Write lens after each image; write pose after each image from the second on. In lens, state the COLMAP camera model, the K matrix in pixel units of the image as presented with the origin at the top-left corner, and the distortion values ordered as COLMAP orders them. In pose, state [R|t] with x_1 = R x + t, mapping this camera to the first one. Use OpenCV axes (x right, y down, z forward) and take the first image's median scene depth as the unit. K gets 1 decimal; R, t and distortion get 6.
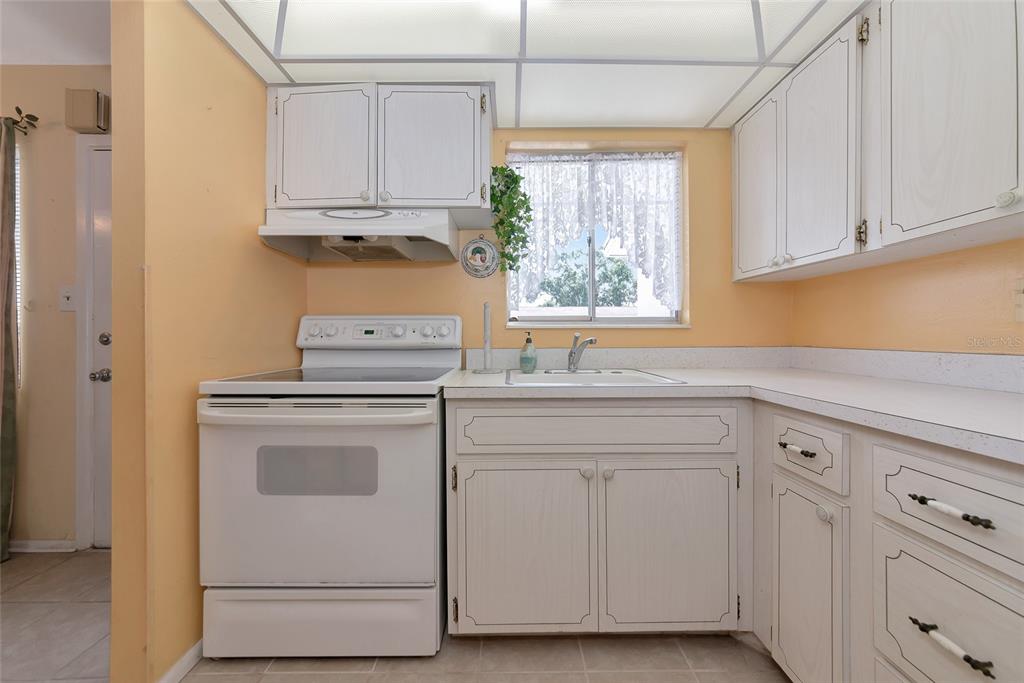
lens RADIAL K [[382.5, 0, 526.0], [0, 382.5, 337.7], [0, 0, 1]] dist [0.000497, 0.000084]
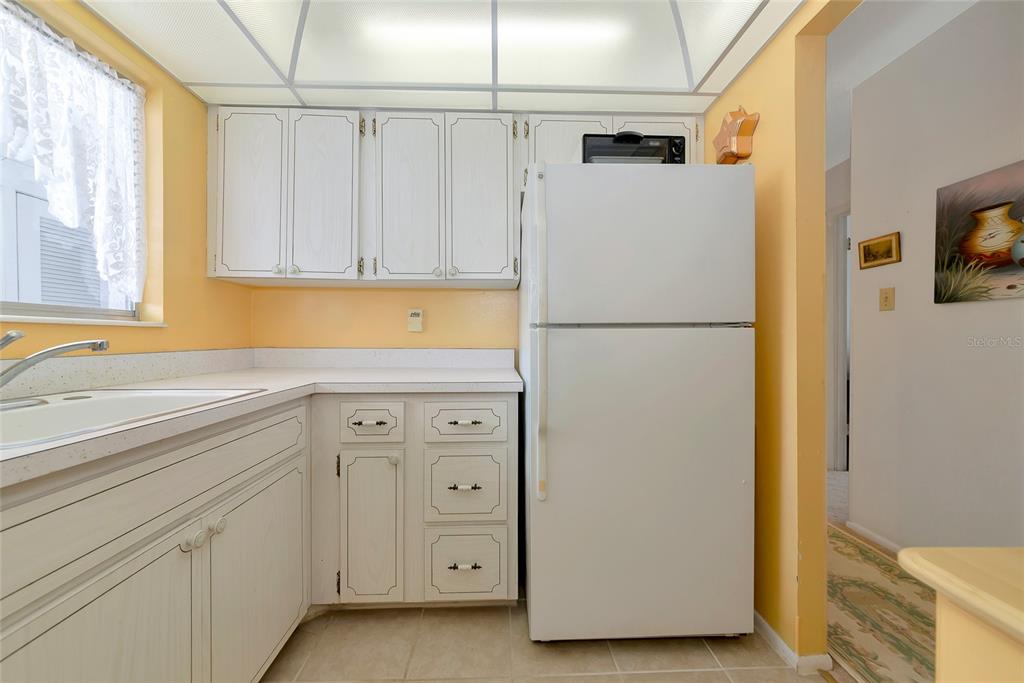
lens RADIAL K [[363.7, 0, 512.0], [0, 363.7, 341.5], [0, 0, 1]] dist [0.000237, 0.000100]
pose [[-0.035037, -0.004724, 0.999375, -0.374079], [0.001852, 0.999987, 0.004792, 0.001975], [-0.999384, 0.002018, -0.035028, 0.356199]]
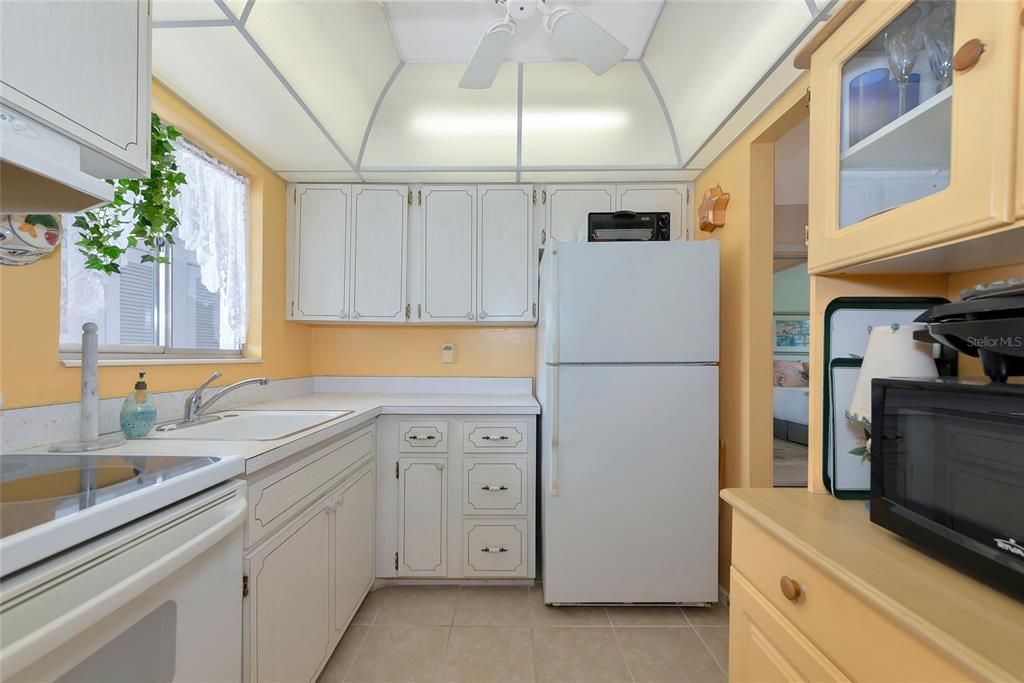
lens RADIAL K [[412.5, 0, 523.2], [0, 412.5, 362.2], [0, 0, 1]] dist [0.018275, -0.000031]
pose [[-0.028836, -0.009143, 0.999542, -0.764537], [-0.003502, 0.999953, 0.009046, -0.043568], [-0.999578, -0.003240, -0.028867, 0.388451]]
